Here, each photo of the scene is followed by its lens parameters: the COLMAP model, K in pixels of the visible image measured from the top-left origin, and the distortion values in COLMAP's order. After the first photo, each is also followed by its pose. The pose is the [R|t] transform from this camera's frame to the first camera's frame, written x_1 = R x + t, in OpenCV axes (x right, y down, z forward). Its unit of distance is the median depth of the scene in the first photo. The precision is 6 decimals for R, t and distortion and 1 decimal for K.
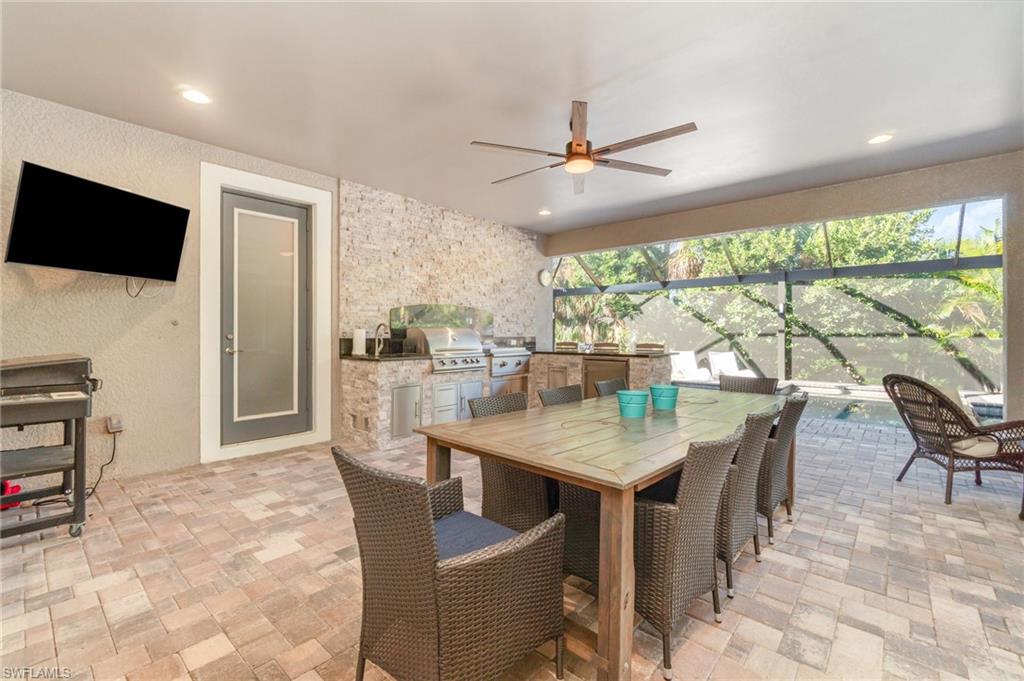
lens RADIAL K [[441.1, 0, 508.8], [0, 441.1, 331.9], [0, 0, 1]] dist [0.000690, 0.000373]
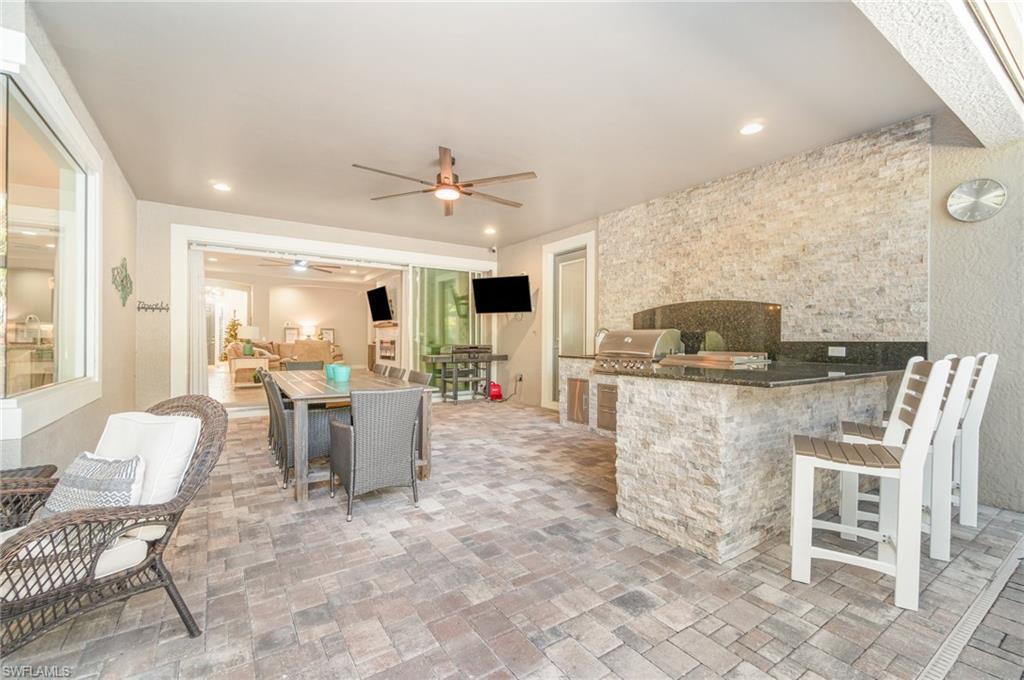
lens RADIAL K [[441.1, 0, 509.5], [0, 441.1, 341.0], [0, 0, 1]] dist [0.000690, 0.000373]
pose [[-0.243941, -0.001687, -0.969789, 0.617113], [-0.002751, 0.999996, -0.001048, 0.011545], [0.969786, 0.002412, -0.243944, 0.704784]]
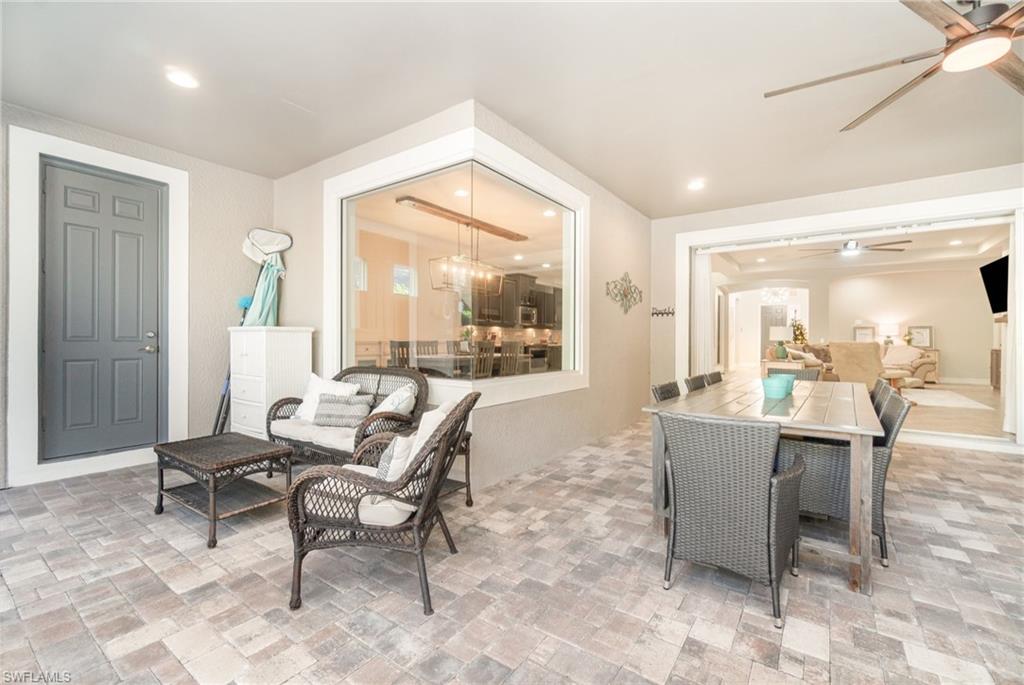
lens RADIAL K [[445.2, 0, 514.2], [0, 445.2, 339.9], [0, 0, 1]] dist [0.000400, 0.000225]
pose [[-0.993736, -0.005964, -0.111591, 0.413470], [-0.005775, 0.999981, -0.002019, 0.011177], [0.111601, -0.001362, -0.993752, 0.745741]]
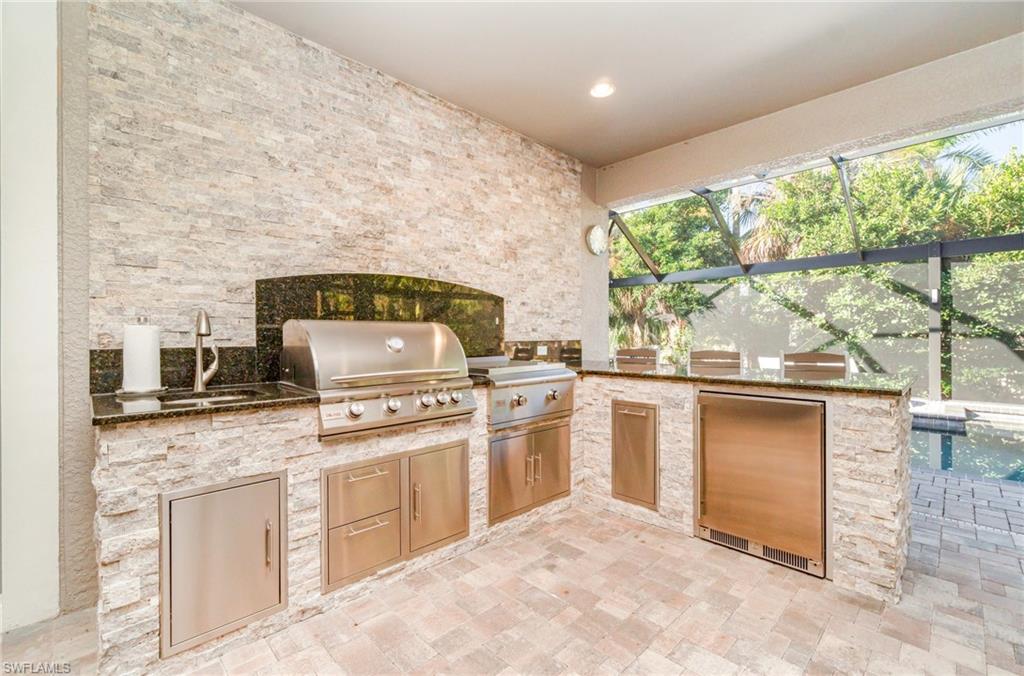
lens RADIAL K [[441.1, 0, 511.8], [0, 441.1, 334.6], [0, 0, 1]] dist [0.000690, 0.000373]
pose [[0.997373, -0.007258, -0.072079, 0.011965], [0.007322, 0.999973, 0.000623, 0.002342], [0.072072, -0.001149, 0.997399, 0.423460]]
